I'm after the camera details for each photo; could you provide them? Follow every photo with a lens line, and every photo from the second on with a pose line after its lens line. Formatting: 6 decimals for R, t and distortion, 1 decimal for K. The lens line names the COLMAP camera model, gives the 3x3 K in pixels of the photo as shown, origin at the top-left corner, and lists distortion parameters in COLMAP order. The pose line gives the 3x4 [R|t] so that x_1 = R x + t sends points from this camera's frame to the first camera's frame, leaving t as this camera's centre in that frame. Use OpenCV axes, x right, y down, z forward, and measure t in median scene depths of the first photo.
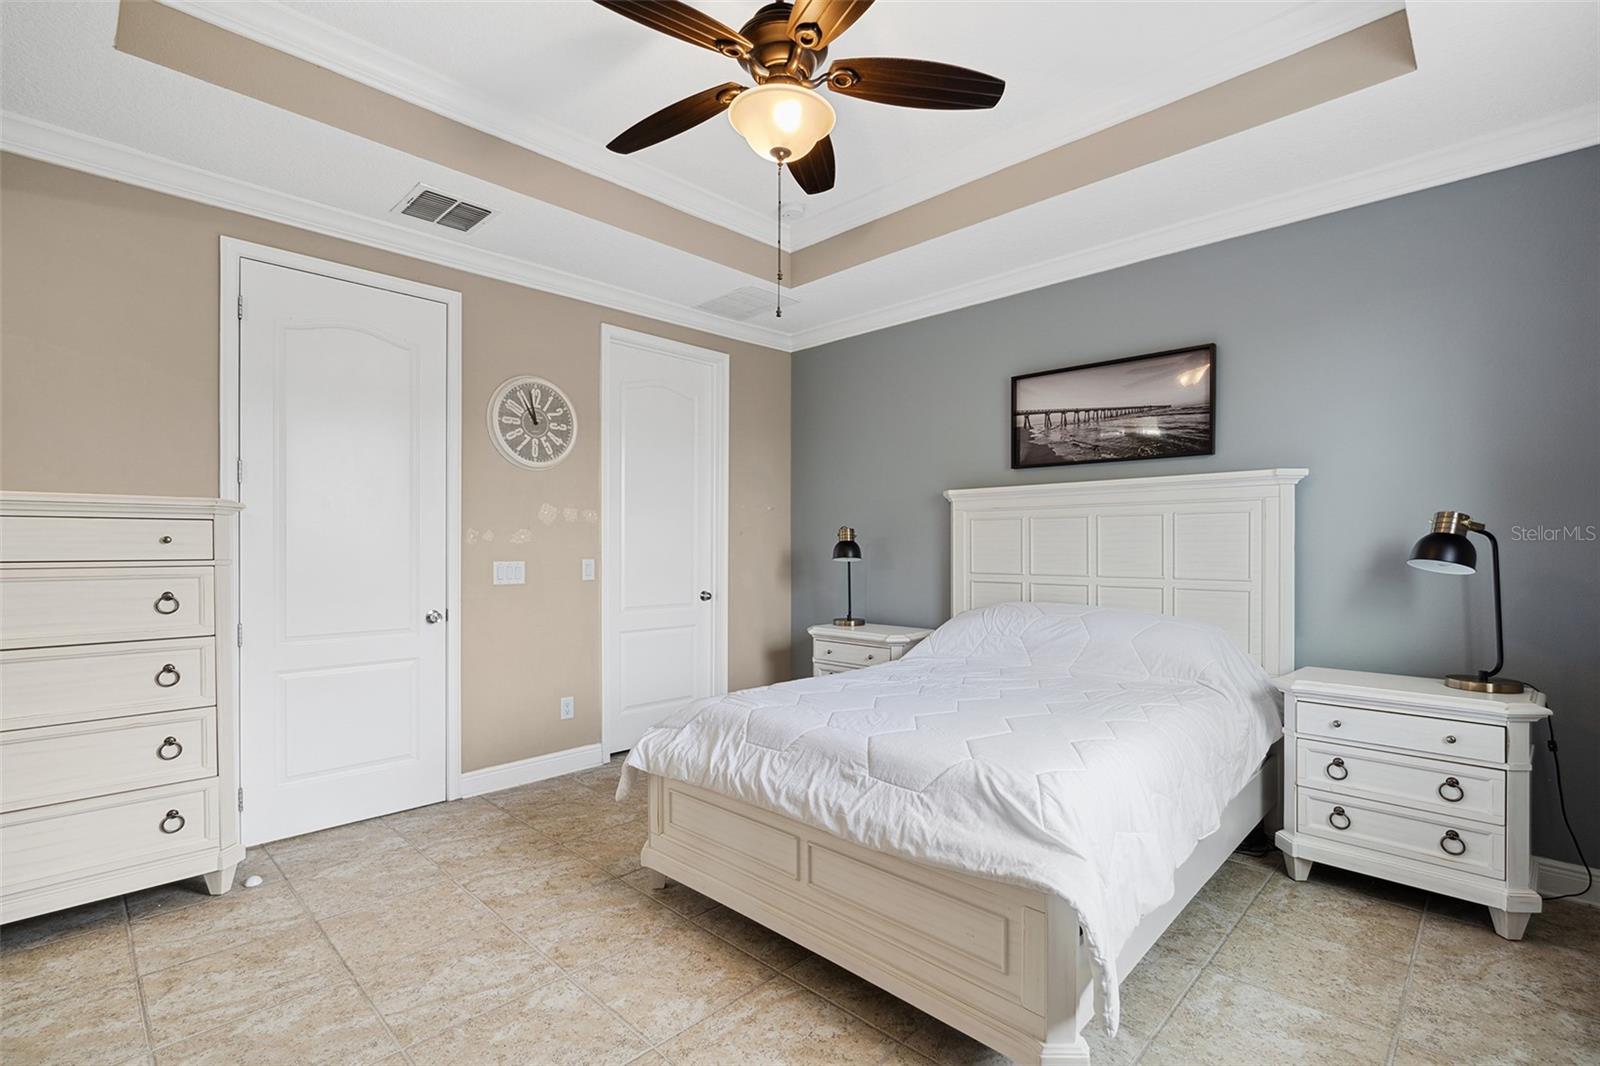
lens RADIAL K [[731.1, 0, 795.1], [0, 731.1, 543.2], [0, 0, 1]] dist [-0.010148, 0.004221]
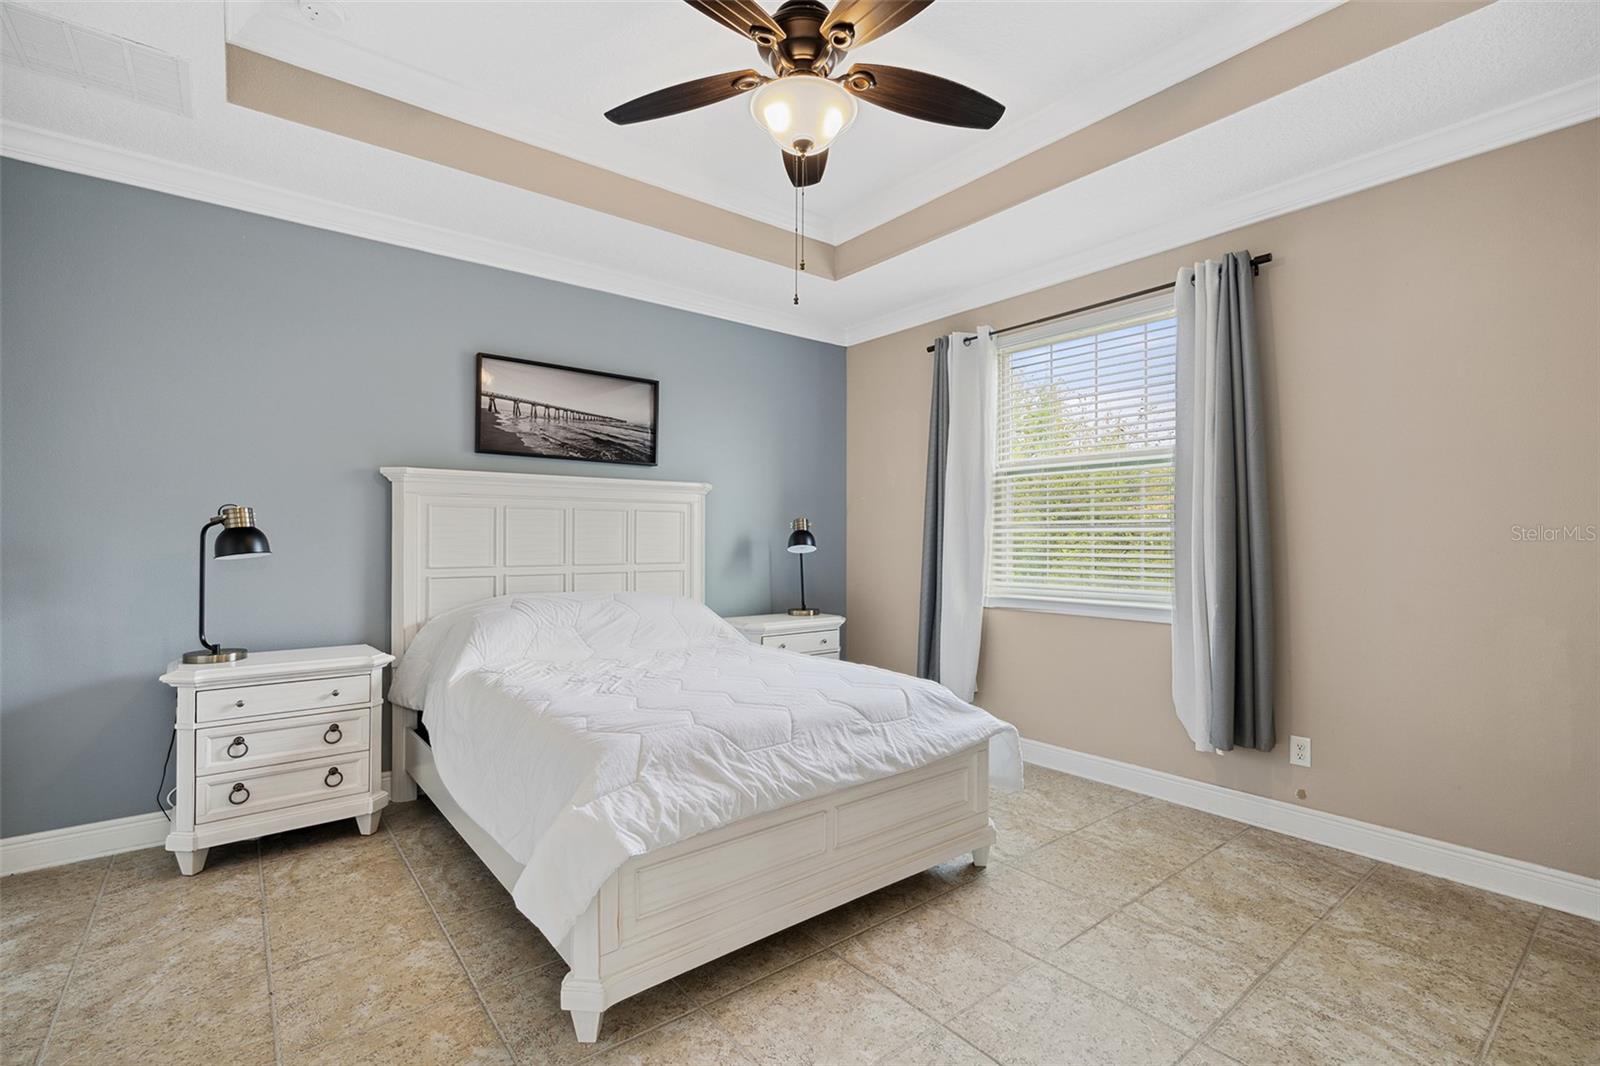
lens RADIAL K [[731.1, 0, 794.9], [0, 731.1, 531.6], [0, 0, 1]] dist [-0.010148, 0.004221]
pose [[0.122249, 0.012262, 0.992424, -0.614557], [-0.005034, 0.999918, -0.011734, 0.007405], [-0.992487, -0.003561, 0.122301, 0.535274]]
